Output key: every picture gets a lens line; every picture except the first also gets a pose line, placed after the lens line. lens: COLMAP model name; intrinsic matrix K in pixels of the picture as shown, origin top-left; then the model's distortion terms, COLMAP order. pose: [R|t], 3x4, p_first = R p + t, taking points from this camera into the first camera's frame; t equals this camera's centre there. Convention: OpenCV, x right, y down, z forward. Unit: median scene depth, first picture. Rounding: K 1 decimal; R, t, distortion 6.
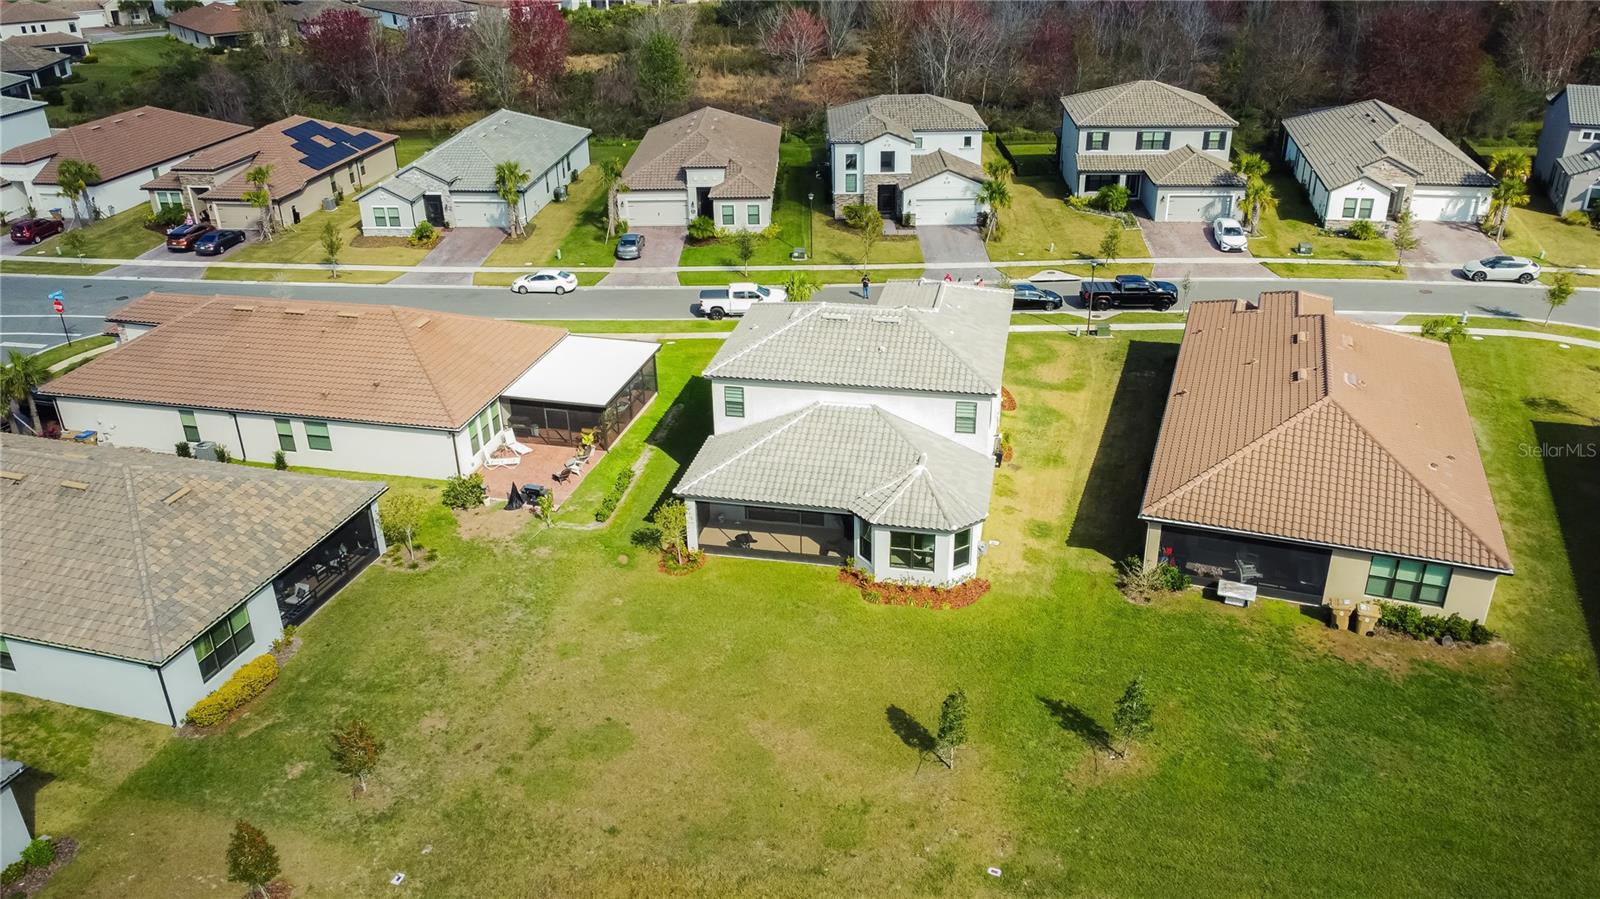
lens RADIAL K [[1216.8, 0, 793.1], [0, 1216.8, 443.2], [0, 0, 1]] dist [0.004115, -0.009486]
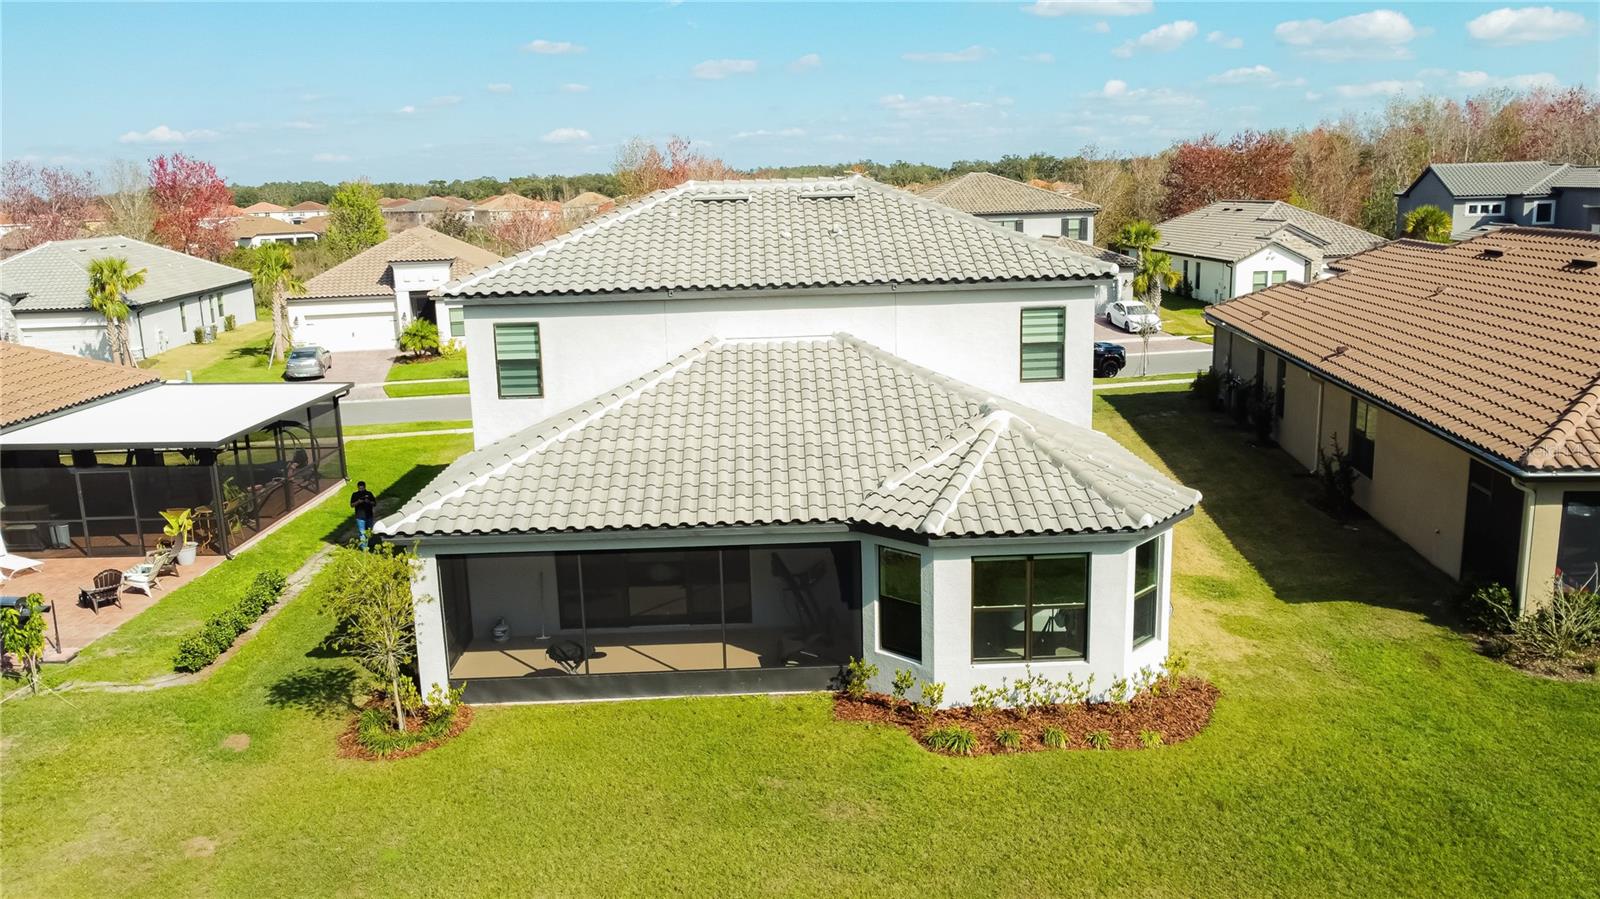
lens RADIAL K [[1216.8, 0, 793.1], [0, 1216.8, 443.2], [0, 0, 1]] dist [0.004115, -0.009486]
pose [[0.971875, -0.055219, 0.228934, -0.055592], [0.110032, 0.965961, -0.234119, 0.110749], [-0.208213, 0.252725, 0.944869, 0.590485]]
